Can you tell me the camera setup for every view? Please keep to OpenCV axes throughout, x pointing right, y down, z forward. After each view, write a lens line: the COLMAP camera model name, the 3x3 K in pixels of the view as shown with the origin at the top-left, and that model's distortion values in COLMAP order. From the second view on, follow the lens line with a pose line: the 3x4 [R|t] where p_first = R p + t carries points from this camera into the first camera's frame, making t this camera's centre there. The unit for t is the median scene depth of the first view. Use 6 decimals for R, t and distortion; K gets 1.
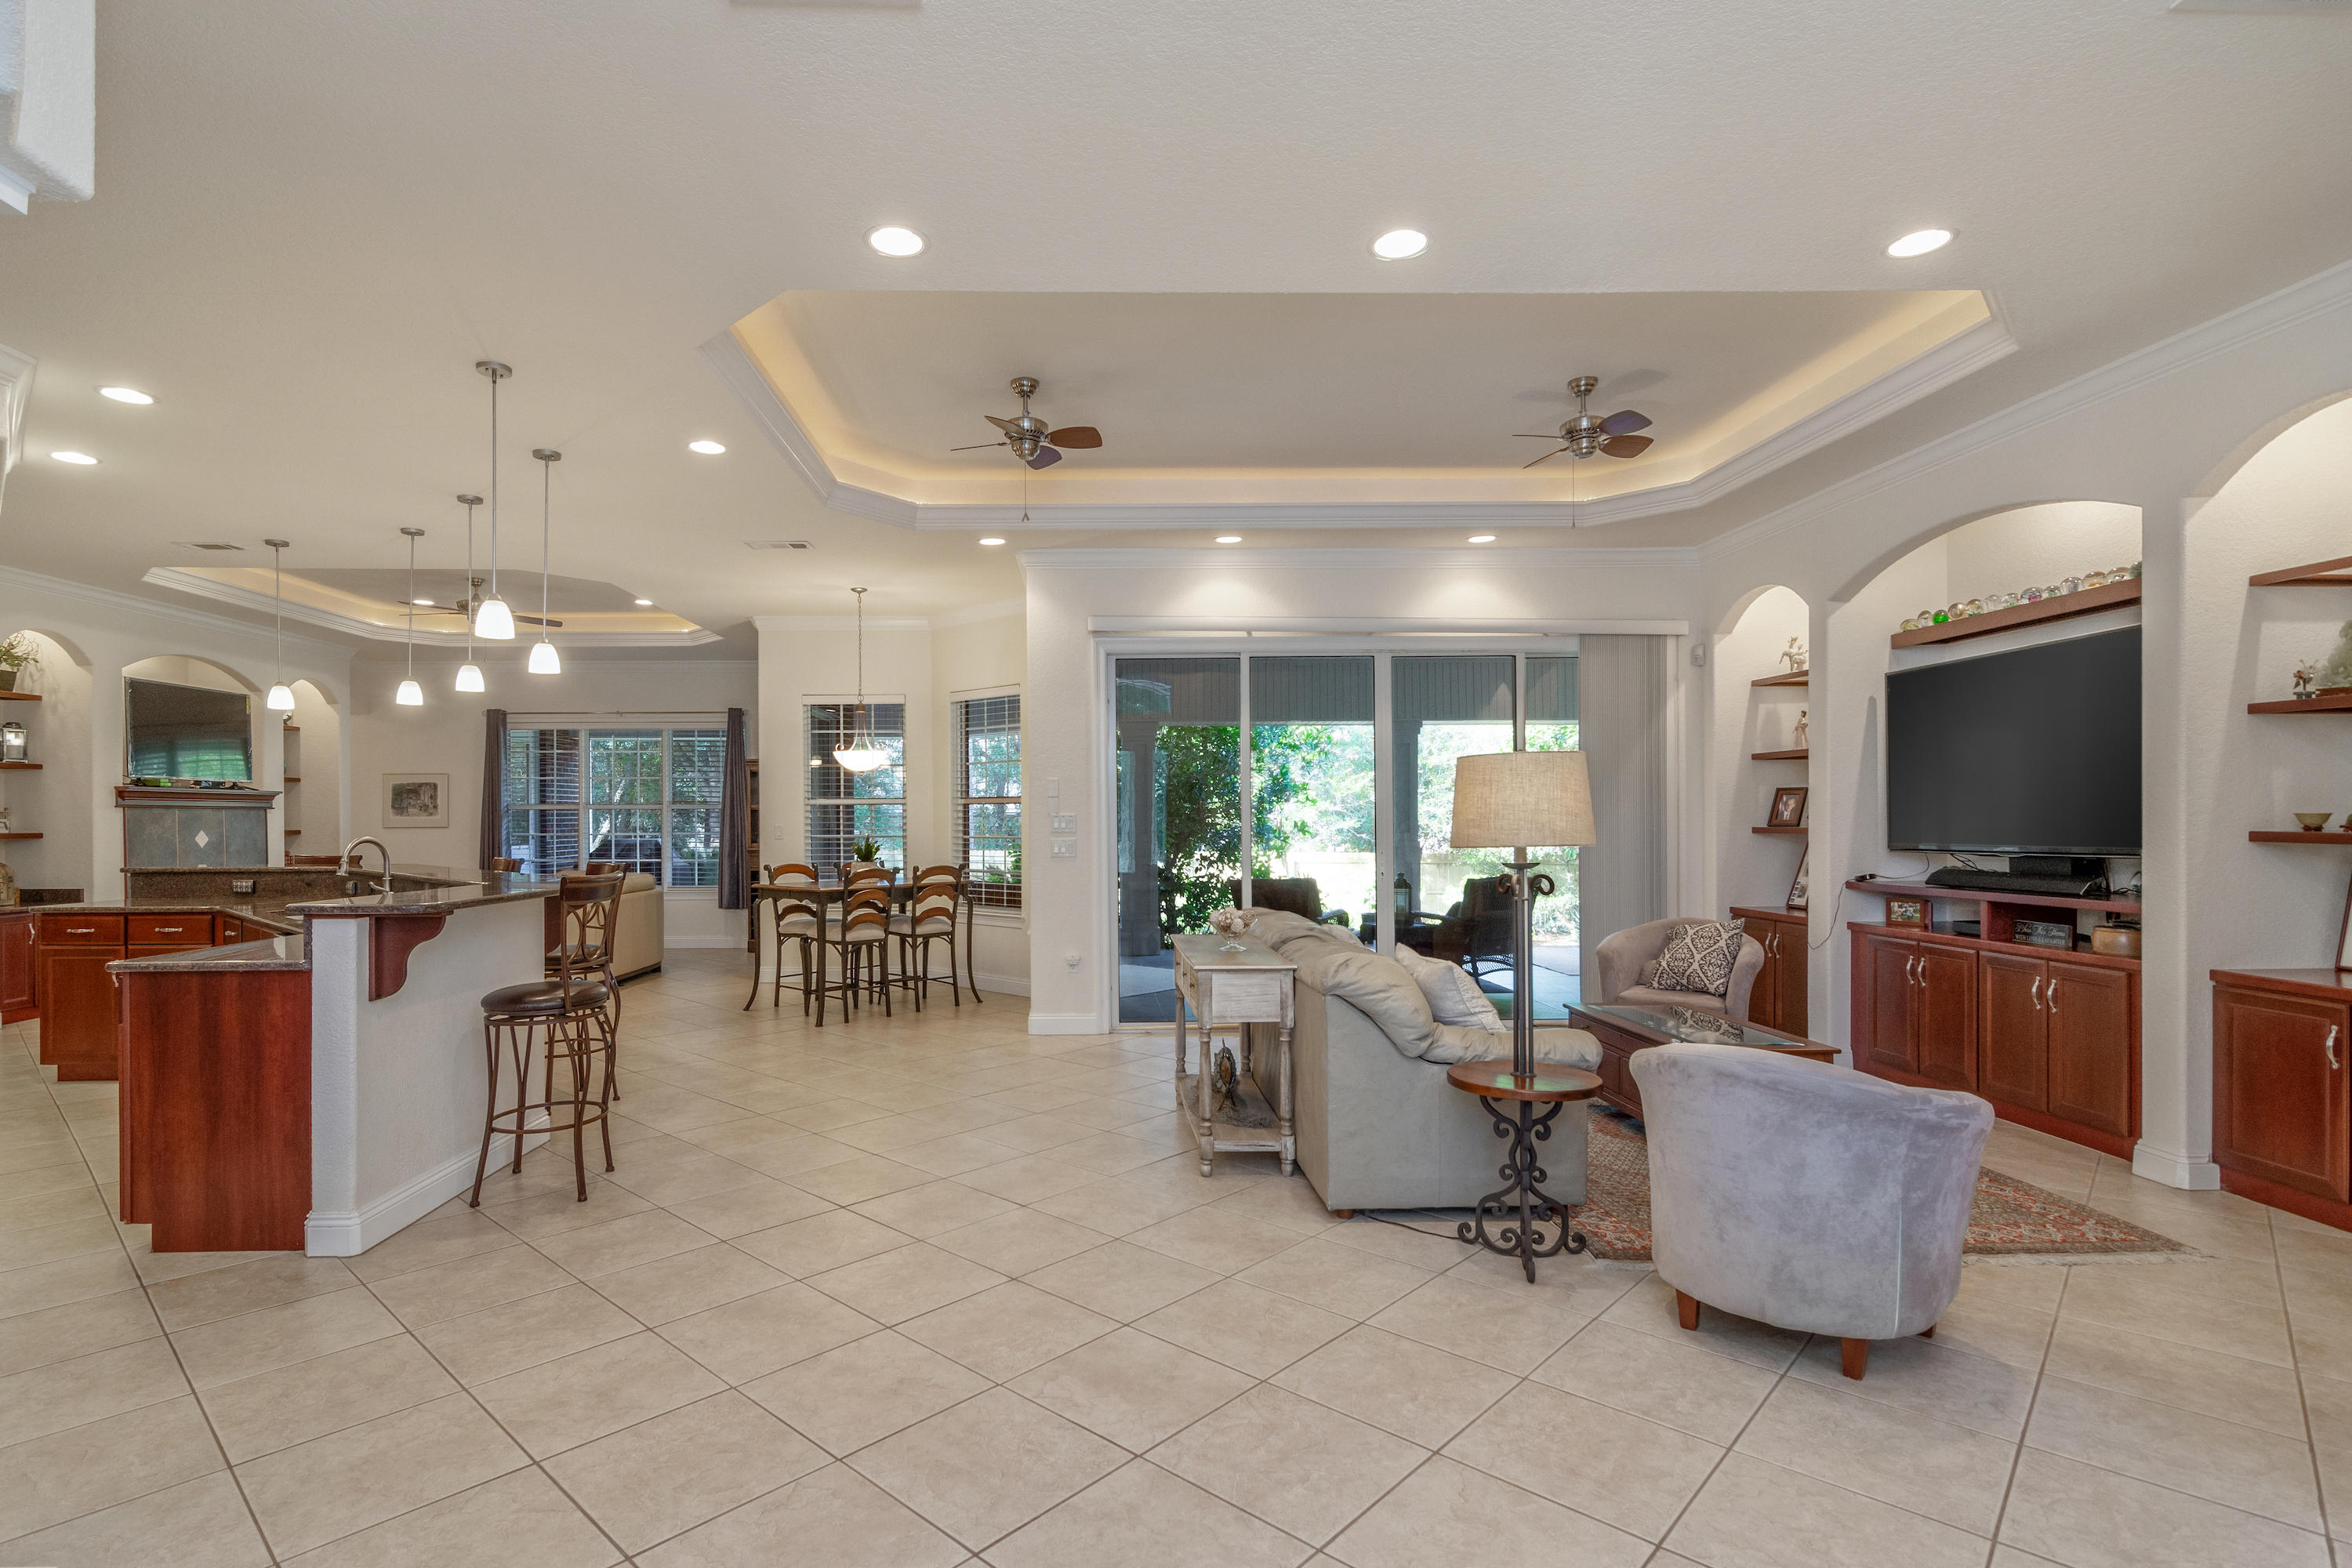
lens RADIAL K [[1202.7, 0, 1102.9], [0, 1202.7, 816.4], [0, 0, 1]] dist [-0.002891, -0.000145]
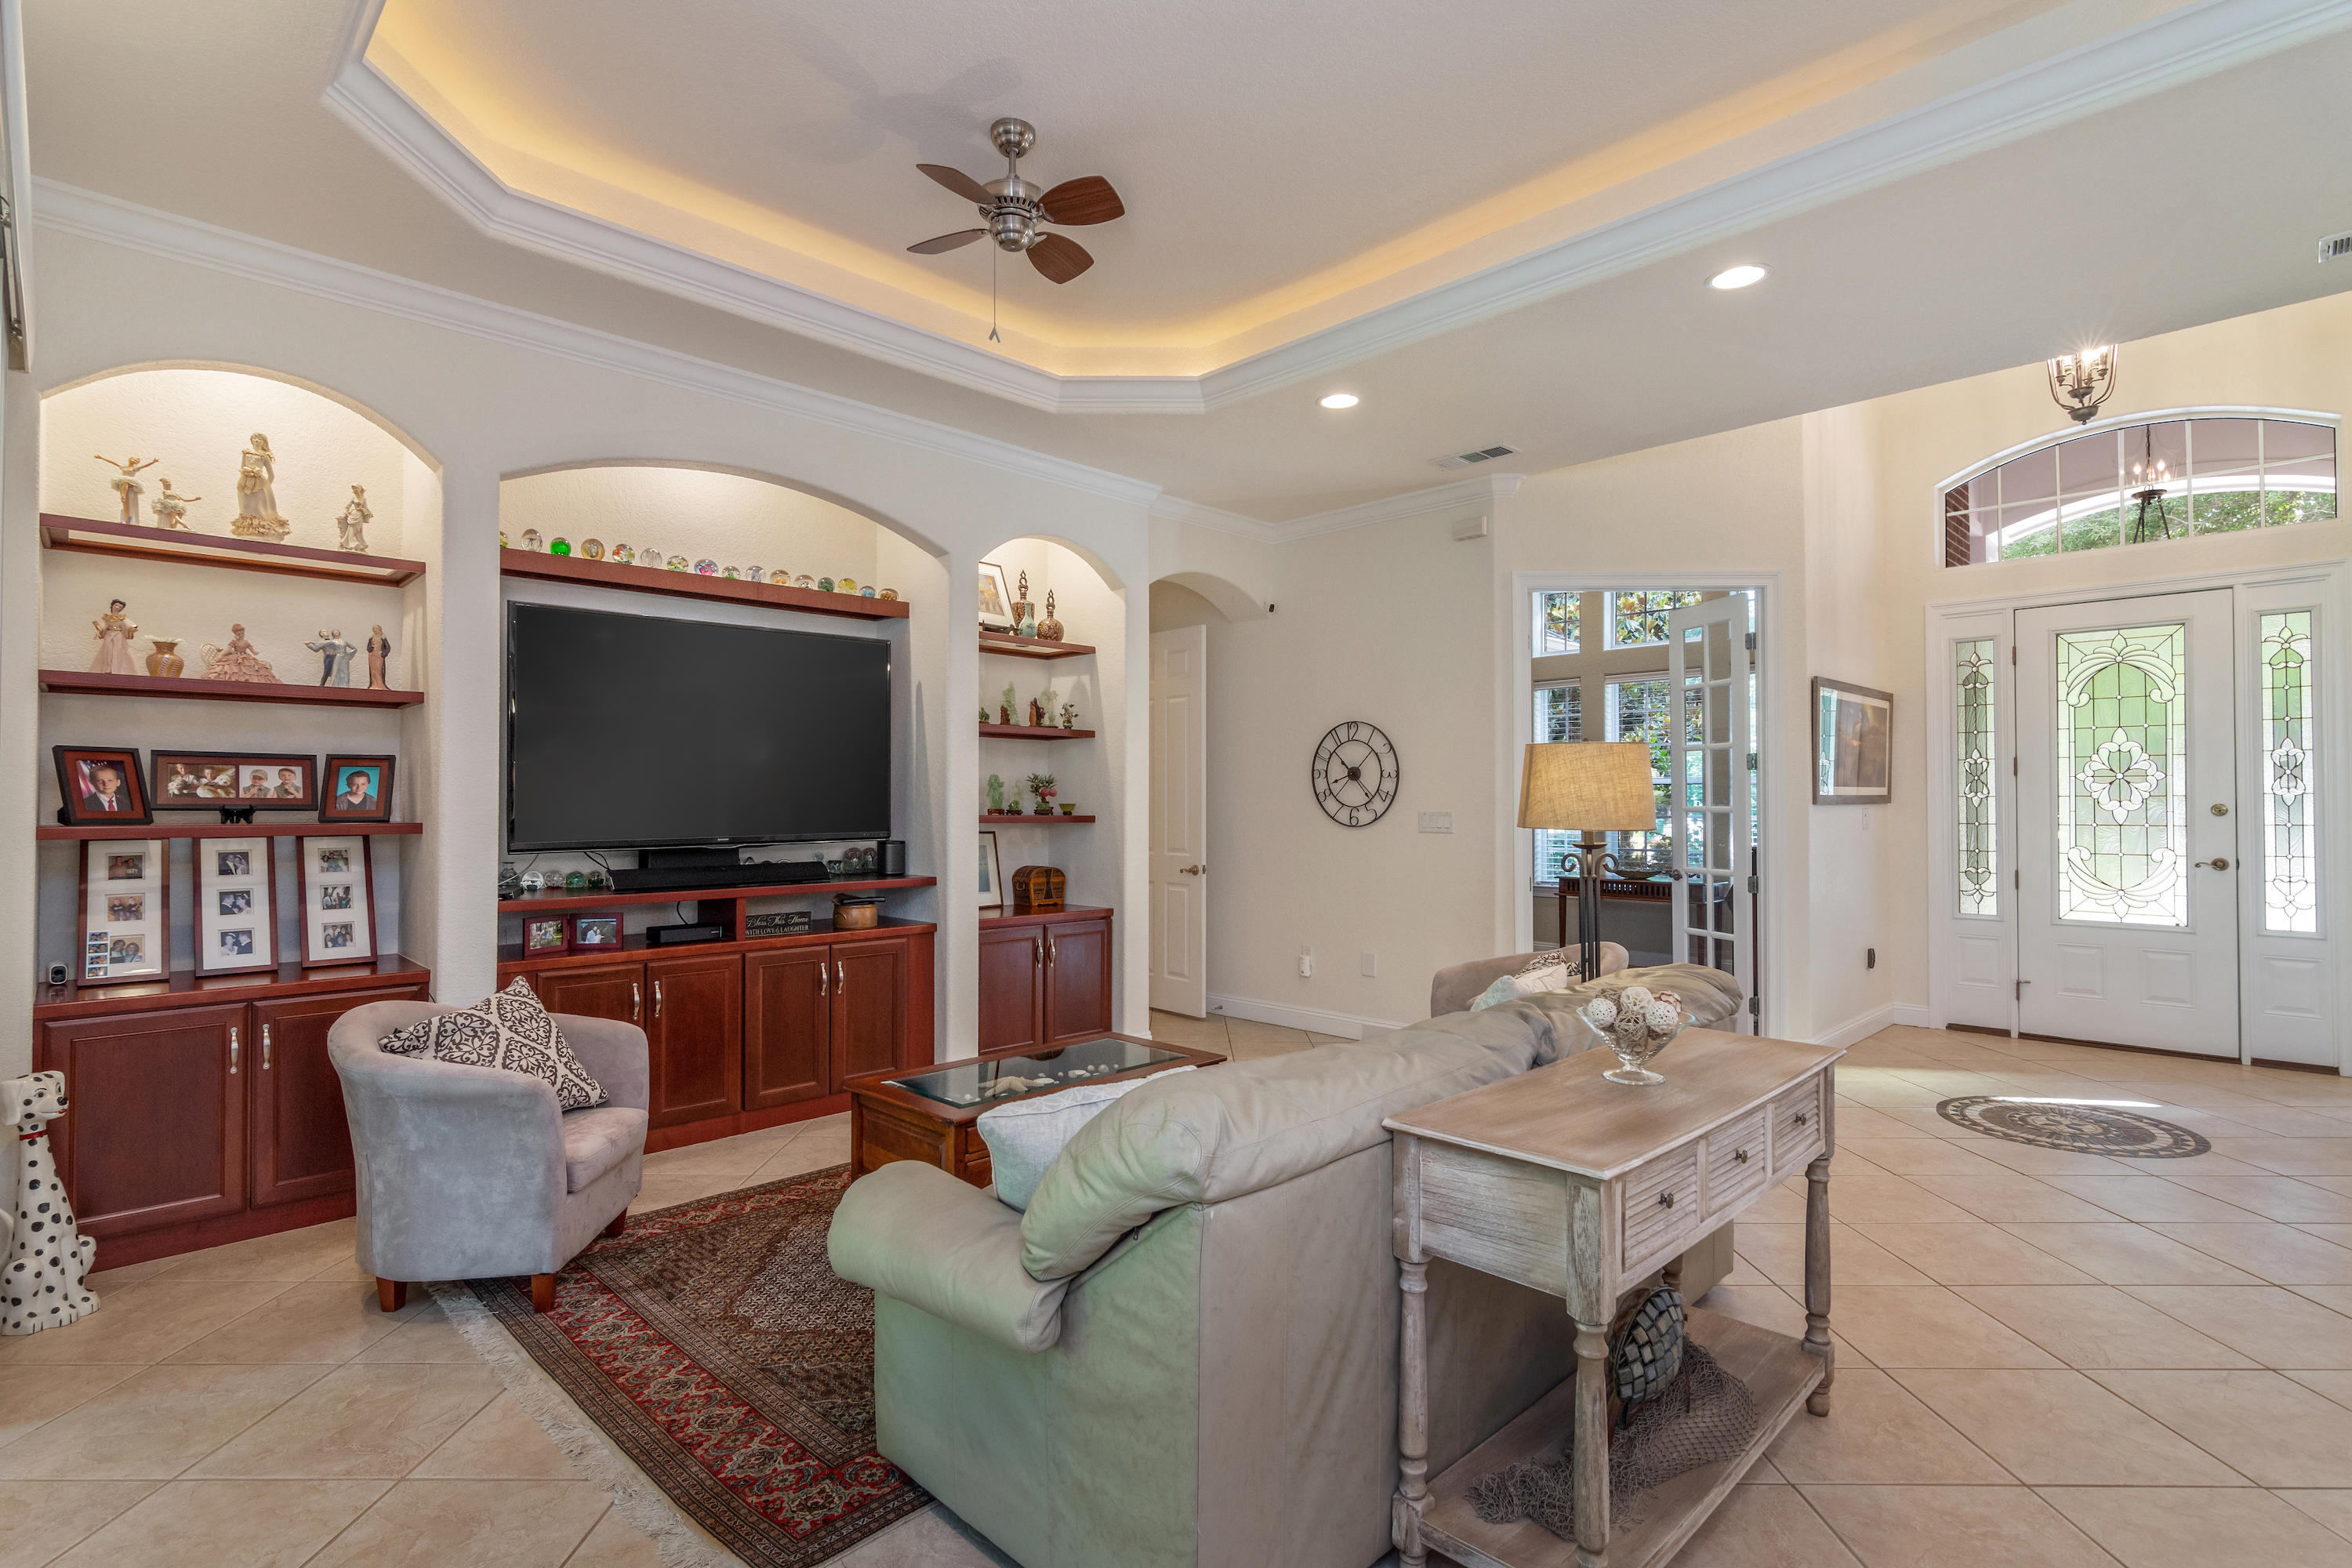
lens RADIAL K [[1121.9, 0, 1168.5], [0, 1121.9, 788.2], [0, 0, 1]] dist [-0.000289, 0.000062]
pose [[-0.708102, 0.015635, 0.705937, -0.060045], [0.004284, 0.999832, -0.017846, 0.003192], [-0.706097, -0.009613, -0.708050, 0.989504]]
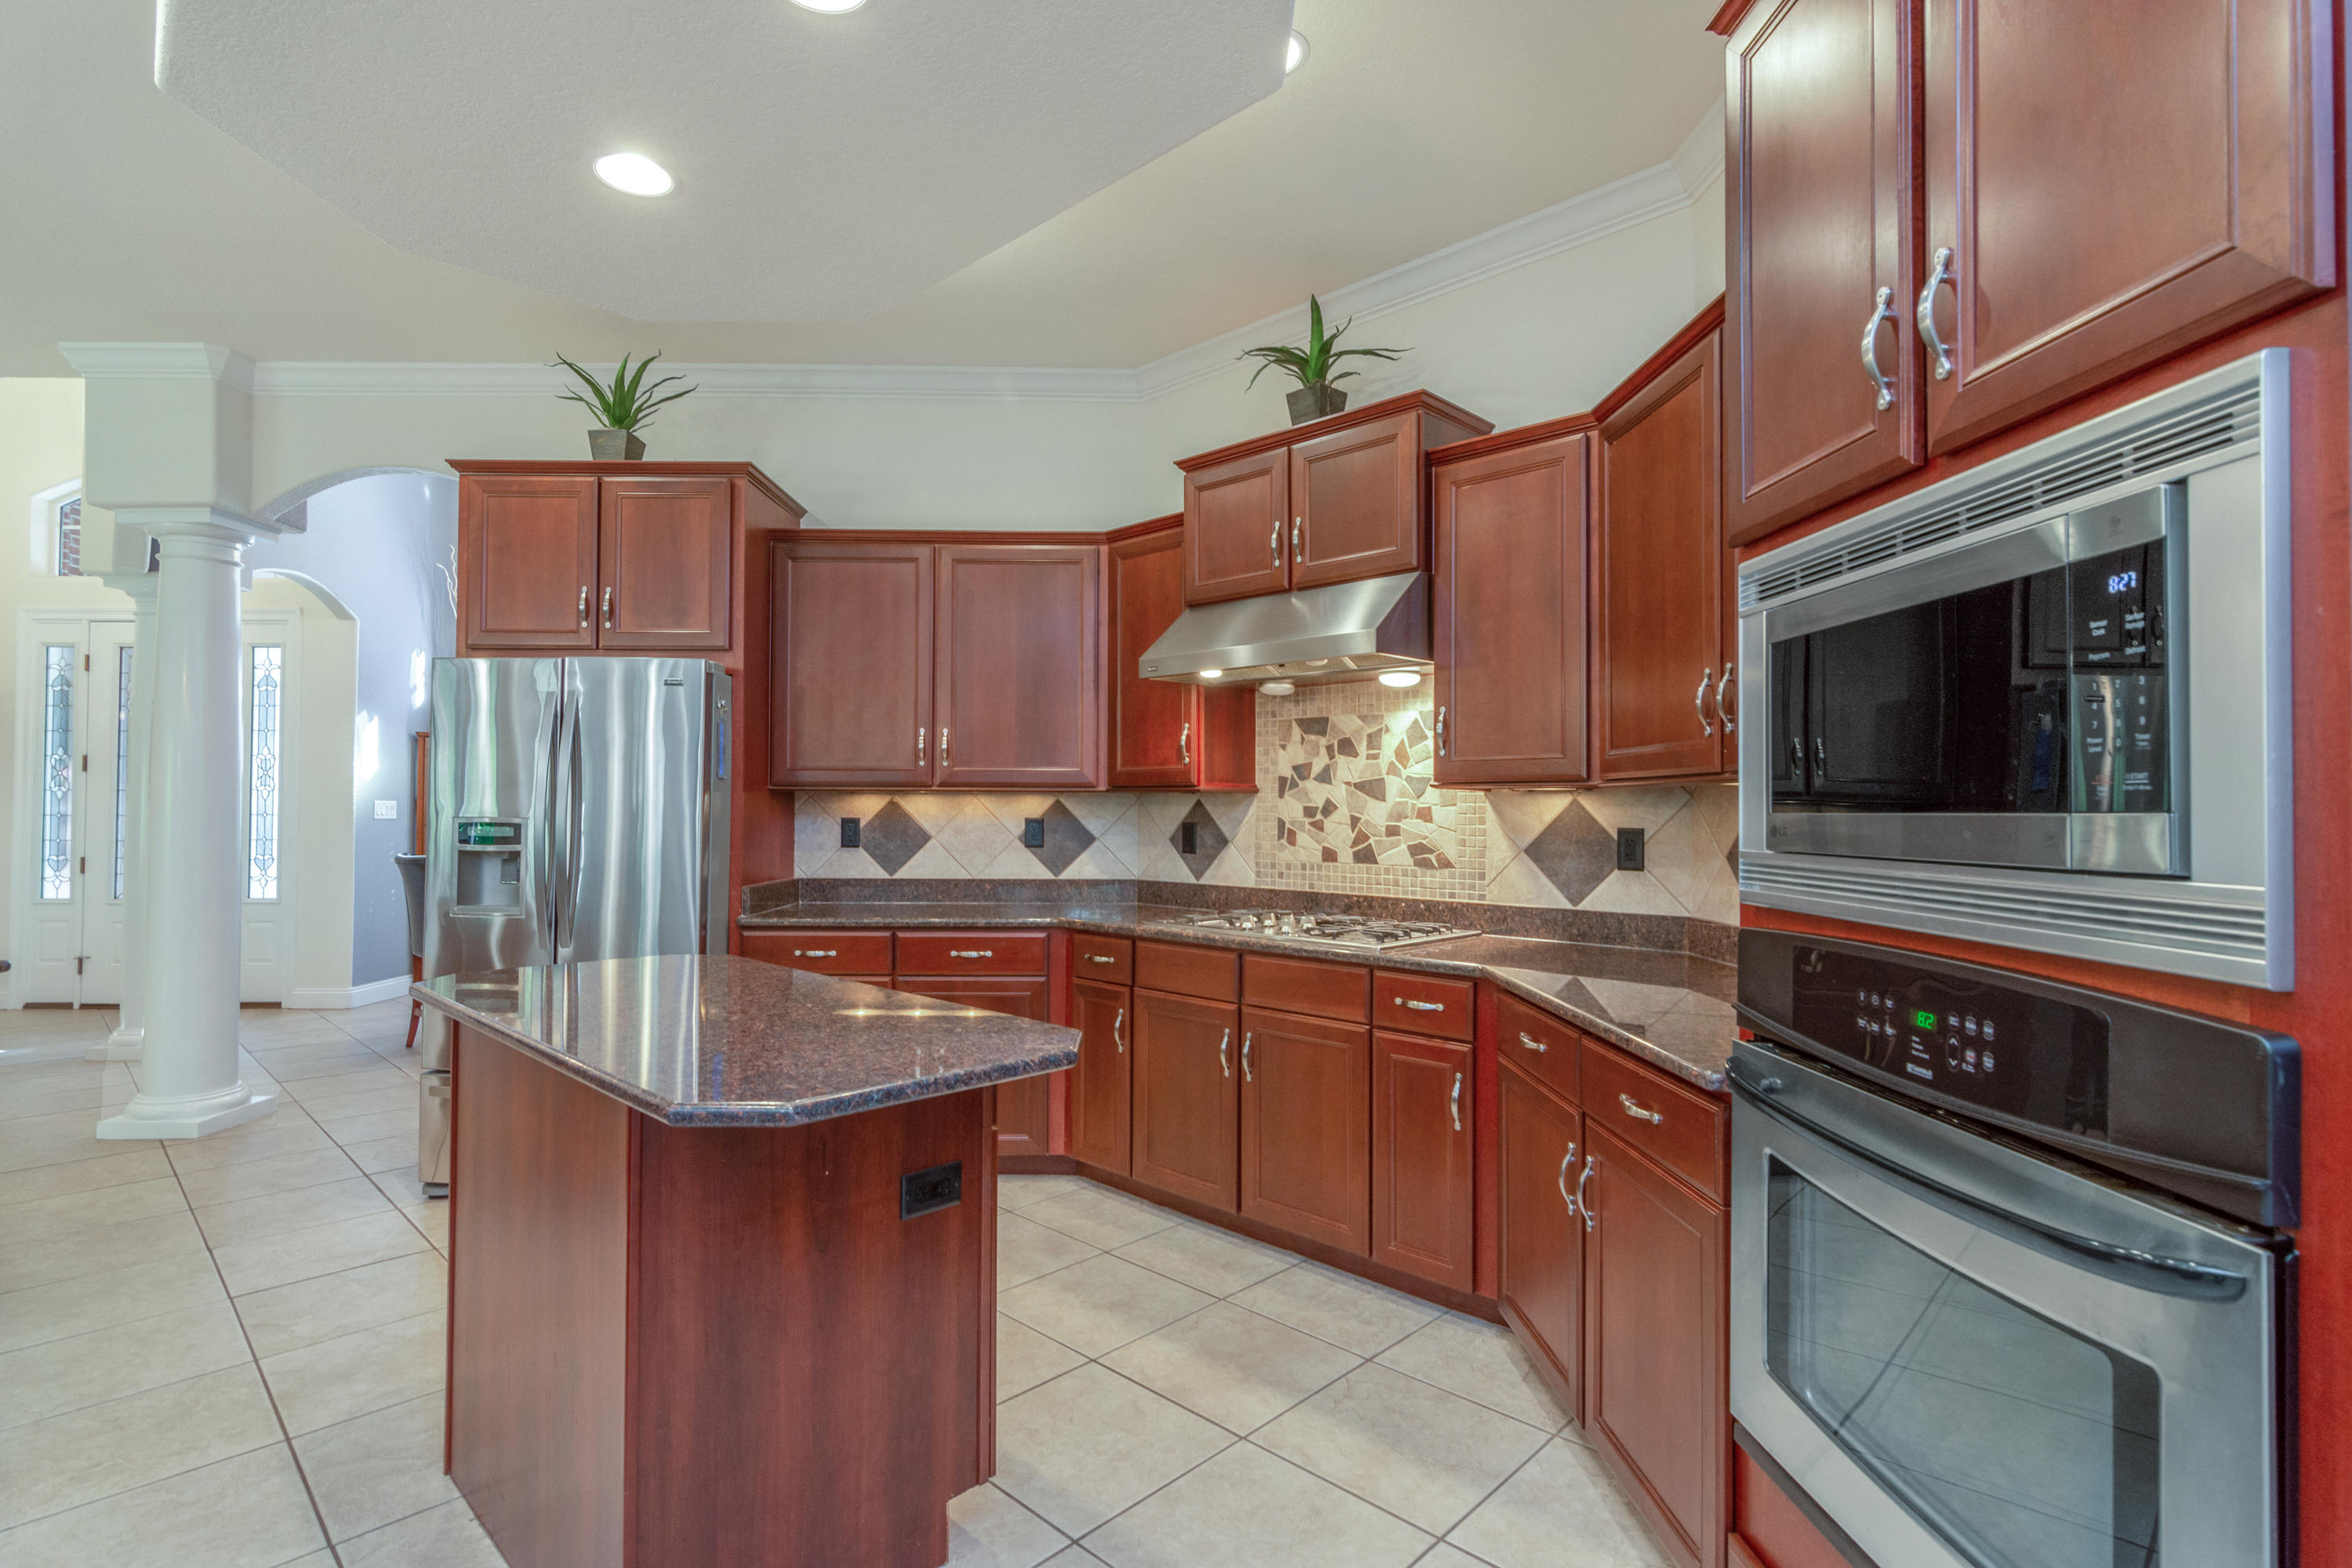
lens RADIAL K [[1121.9, 0, 1168.5], [0, 1121.9, 788.2], [0, 0, 1]] dist [-0.000289, 0.000062]
pose [[-0.999649, 0.000642, -0.026473, -0.802451], [0.001107, 0.999846, -0.017524, 0.012761], [0.026458, -0.017547, -0.999496, 0.896645]]
